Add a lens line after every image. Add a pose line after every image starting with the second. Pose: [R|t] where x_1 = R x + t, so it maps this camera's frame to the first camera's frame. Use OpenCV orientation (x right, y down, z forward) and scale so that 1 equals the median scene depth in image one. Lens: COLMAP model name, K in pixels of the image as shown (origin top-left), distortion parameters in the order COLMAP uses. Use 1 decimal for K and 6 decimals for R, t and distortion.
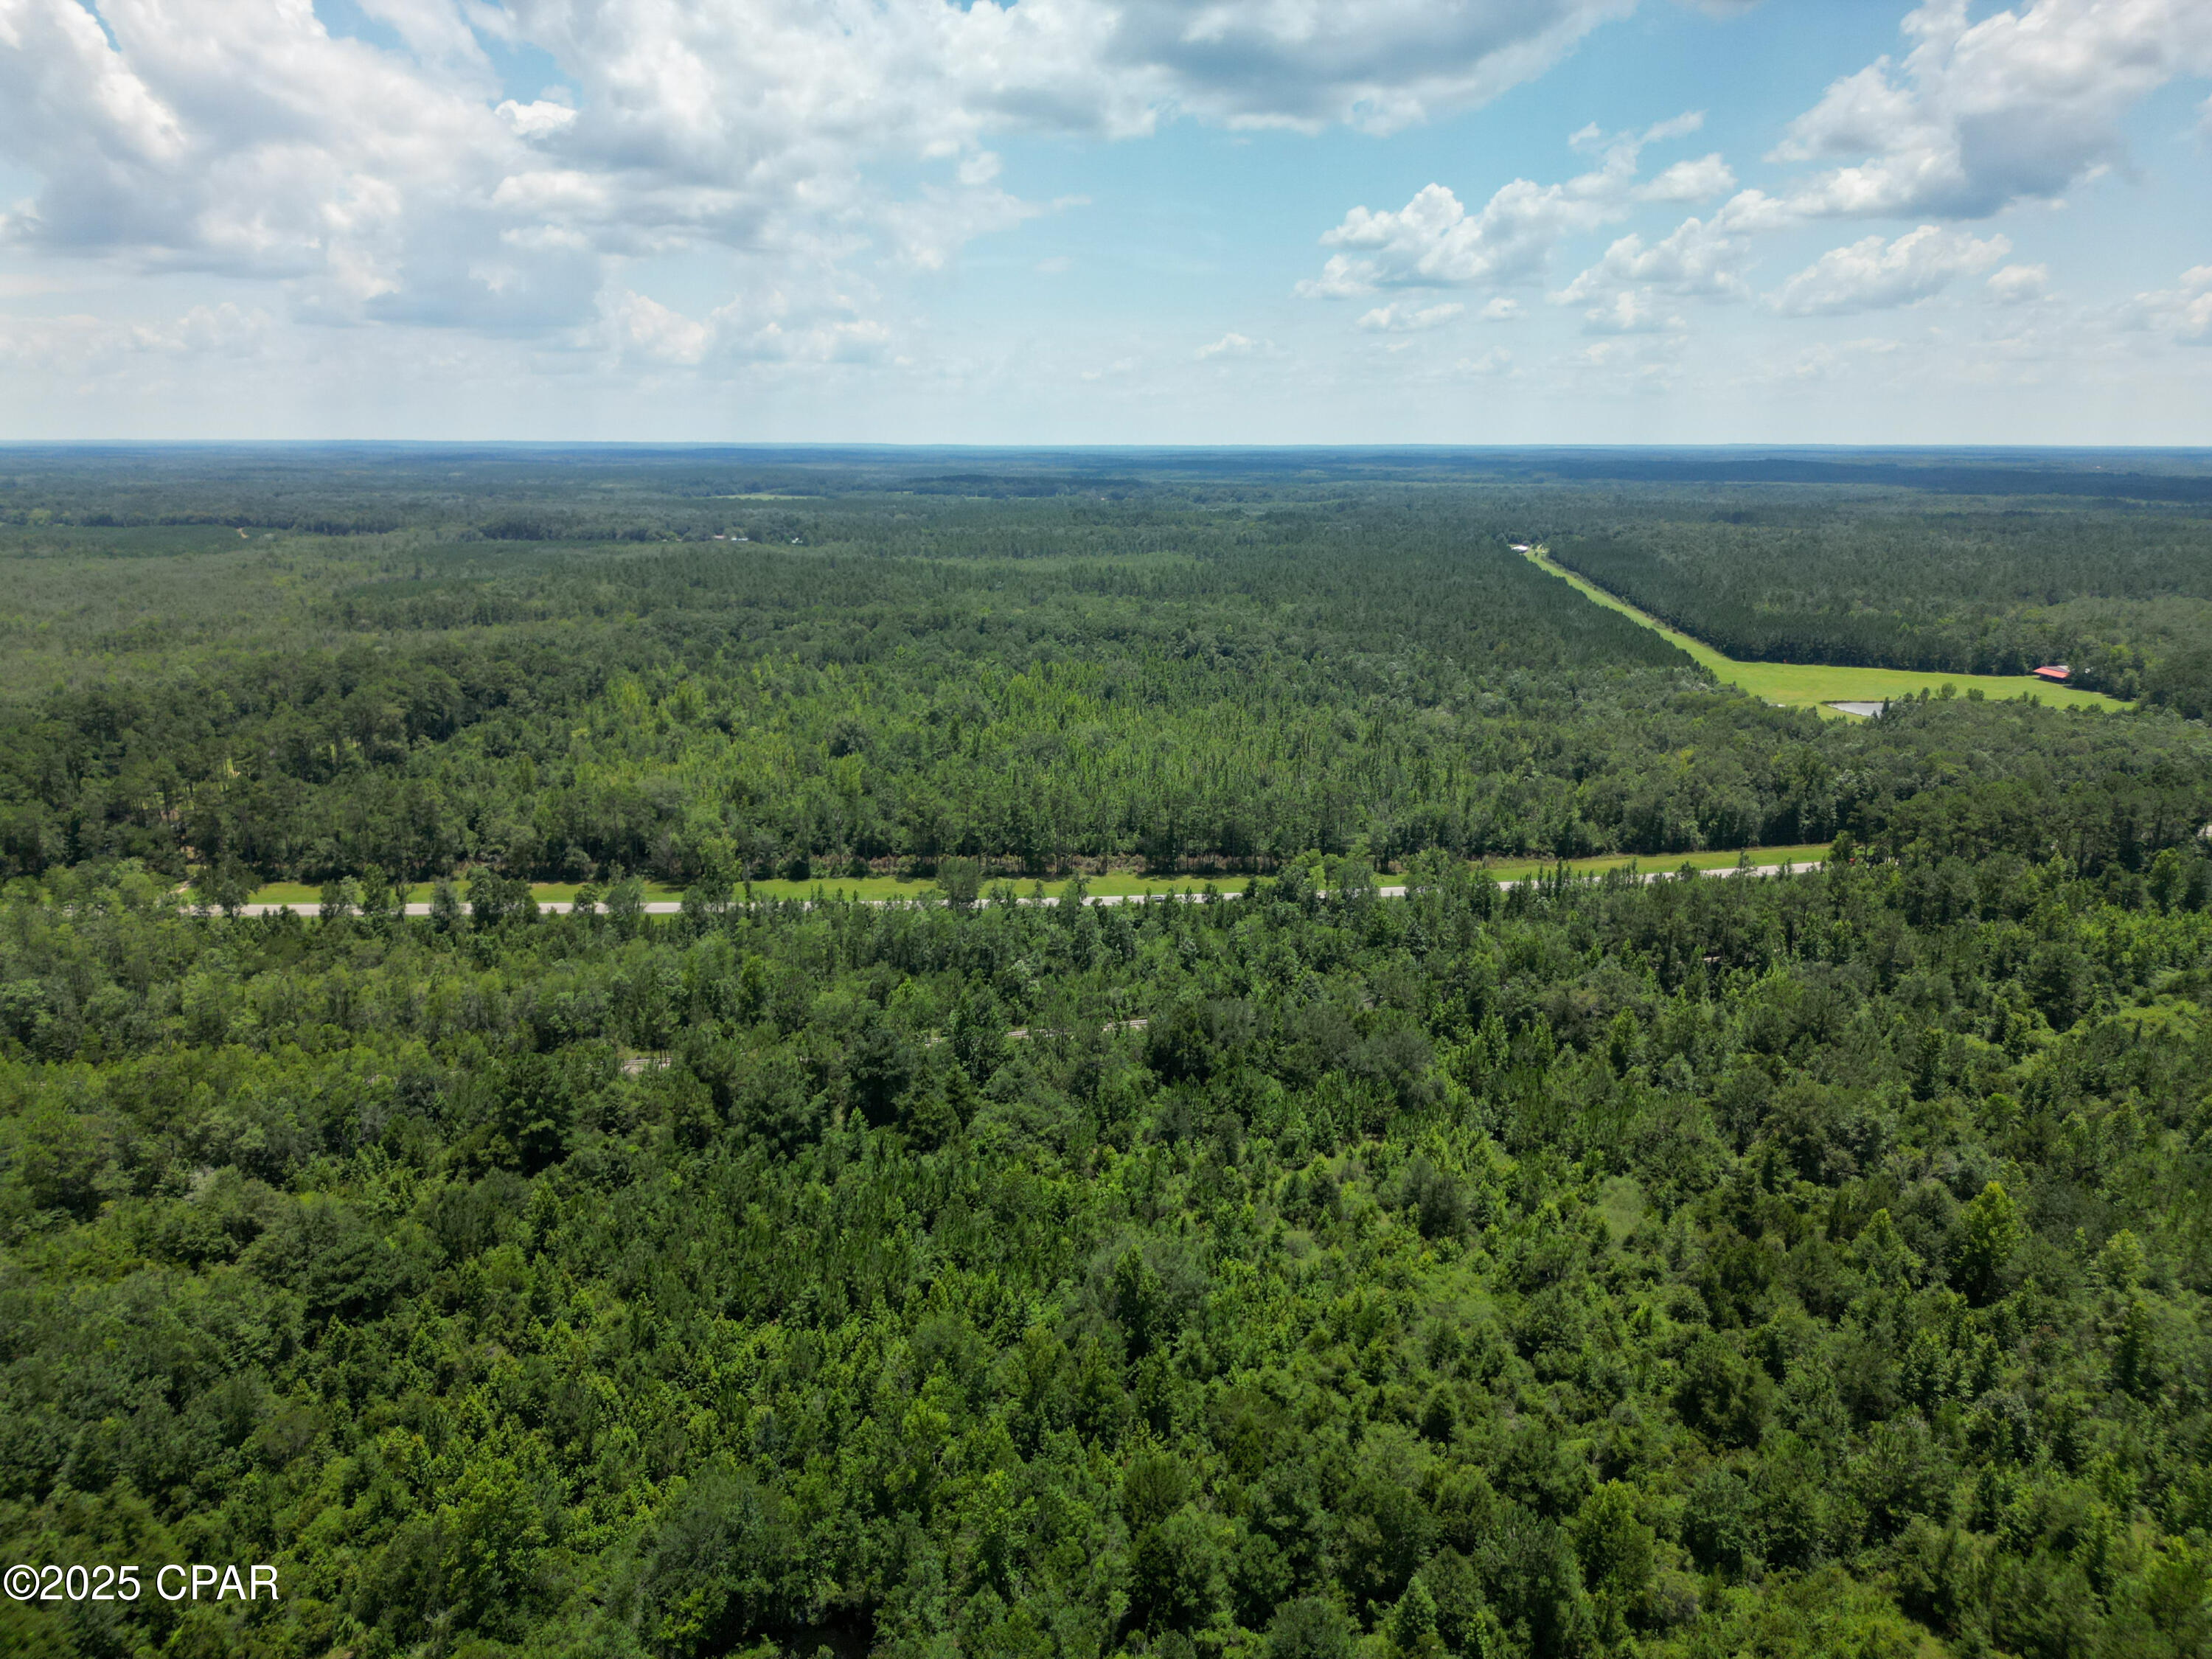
lens RADIAL K [[1548.6, 0, 1118.4], [0, 1548.6, 832.6], [0, 0, 1]] dist [0.053709, -0.047968]
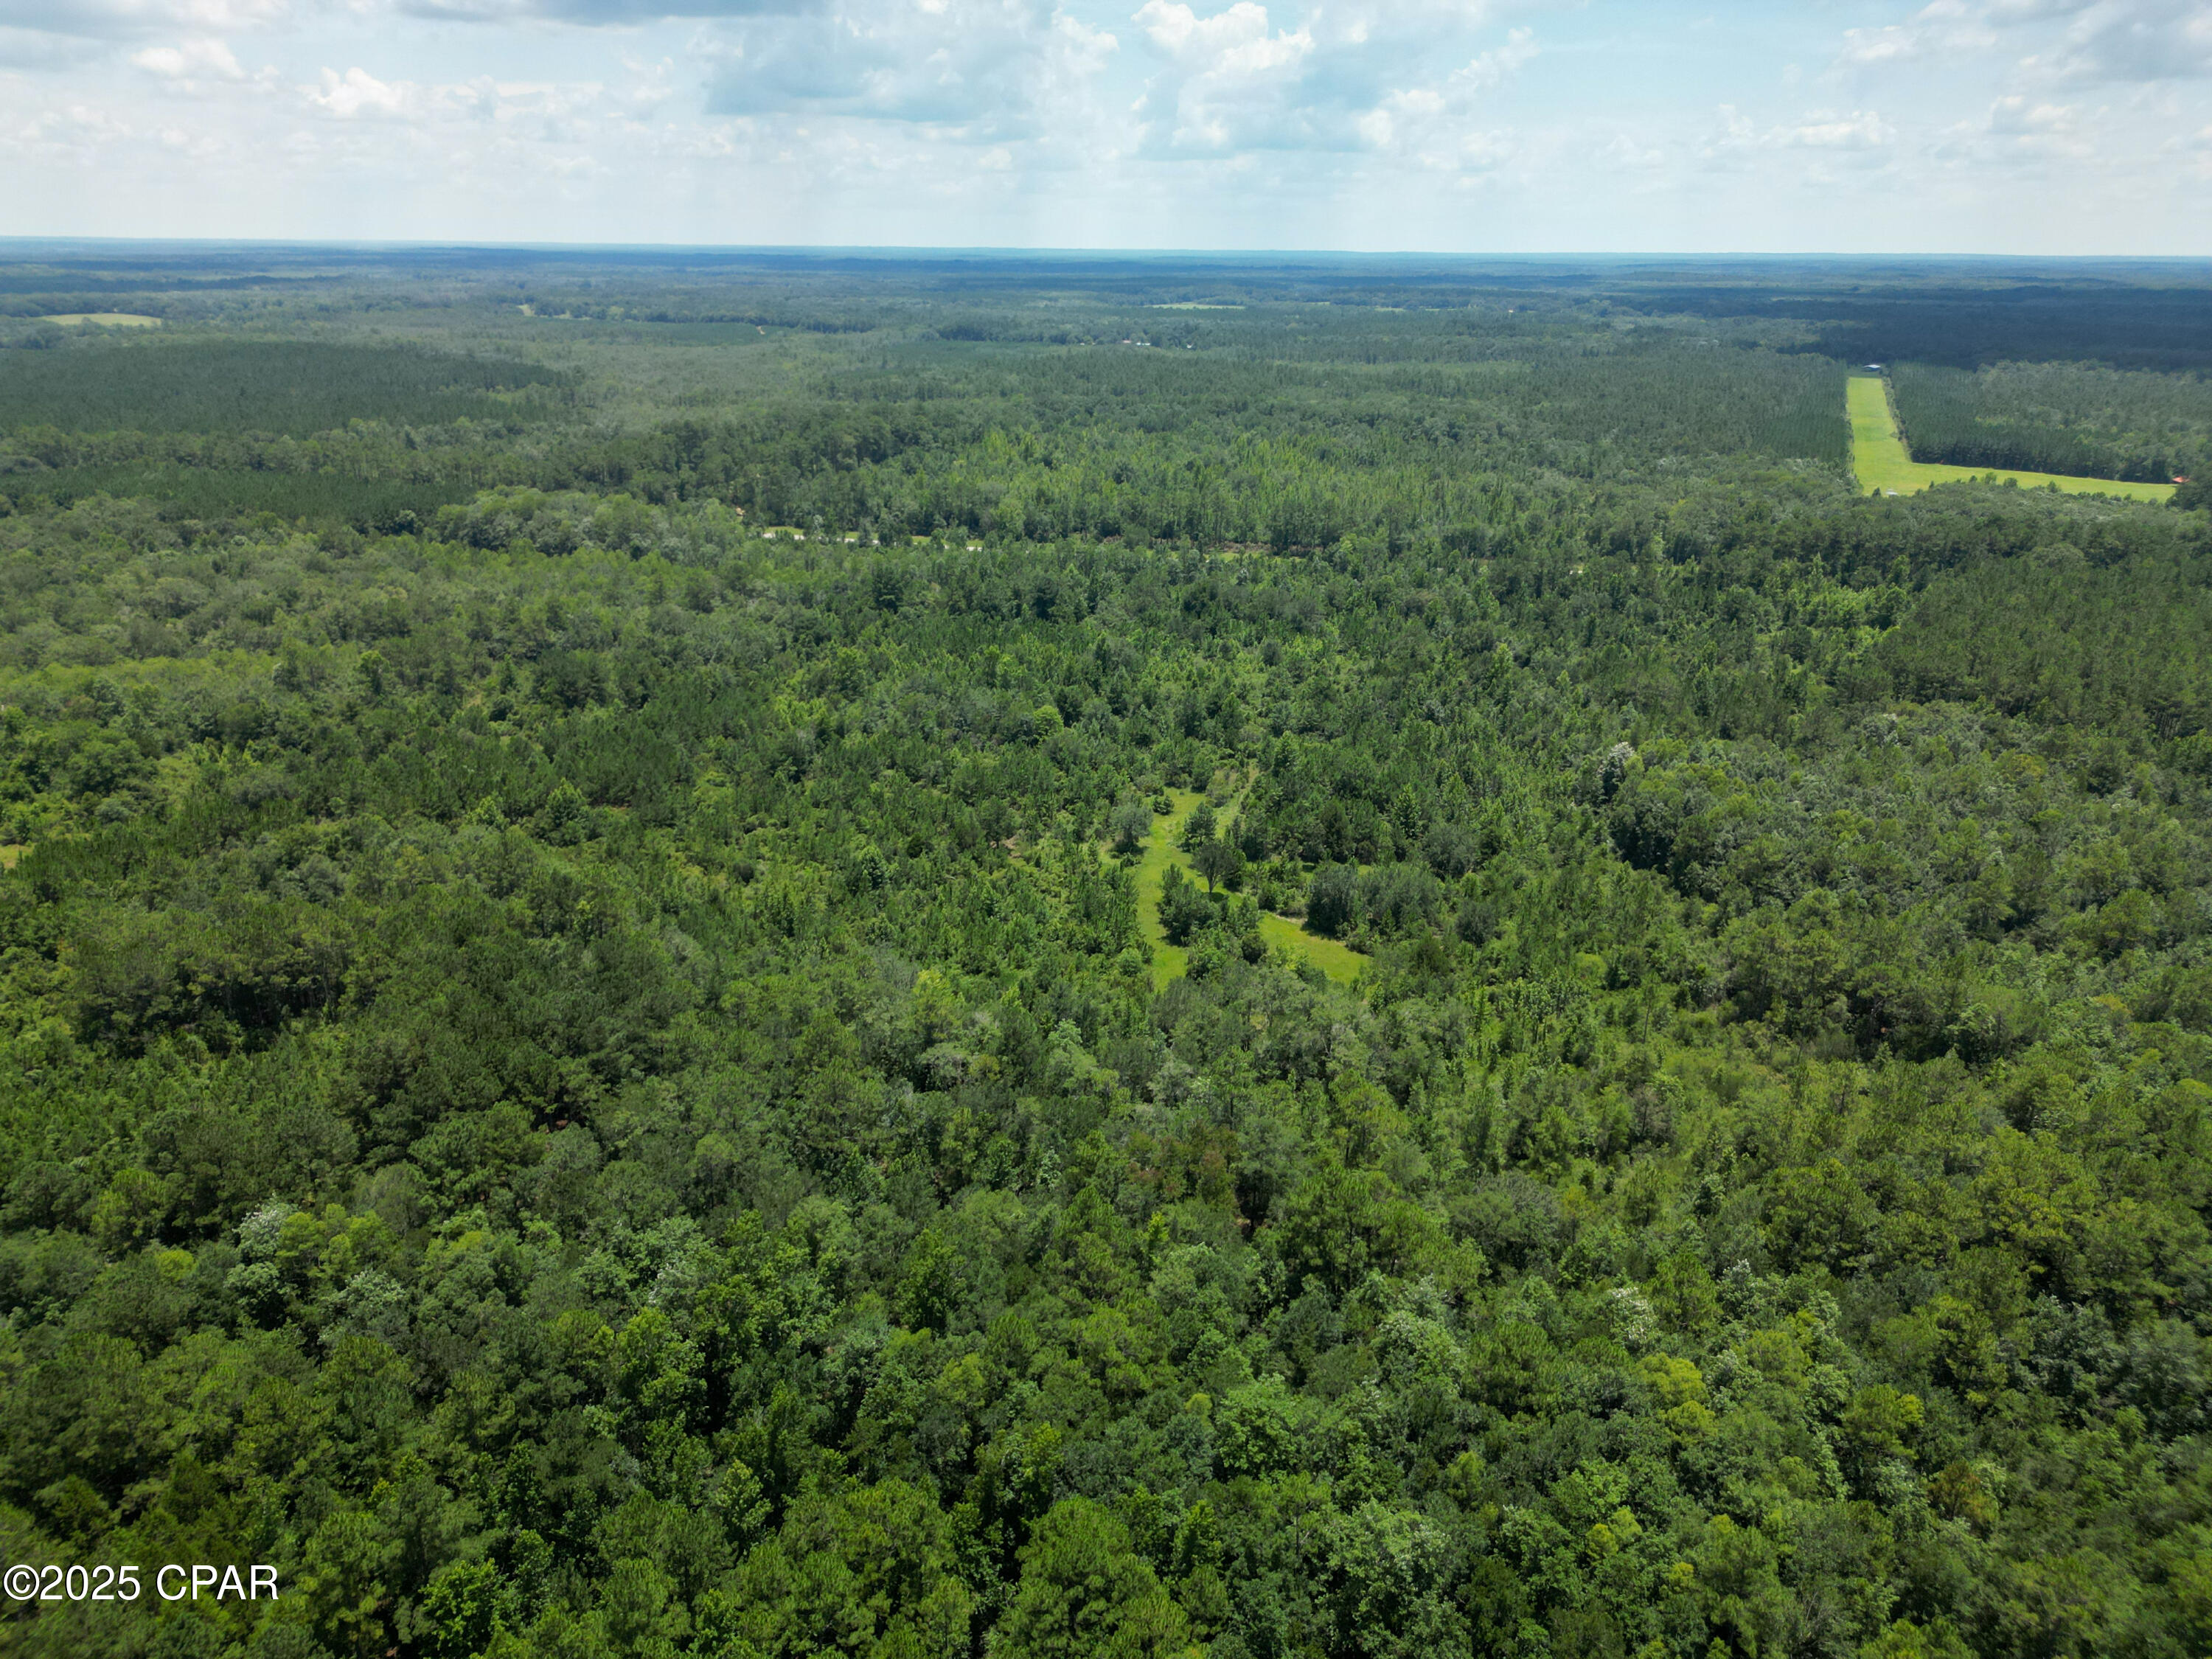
lens RADIAL K [[1548.6, 0, 1100.6], [0, 1548.6, 830.0], [0, 0, 1]] dist [0.053709, -0.047968]
pose [[0.956981, 0.108377, -0.269149, 0.091456], [-0.078074, 0.989593, 0.120874, 0.037857], [0.279448, -0.094660, 0.955483, -0.175313]]
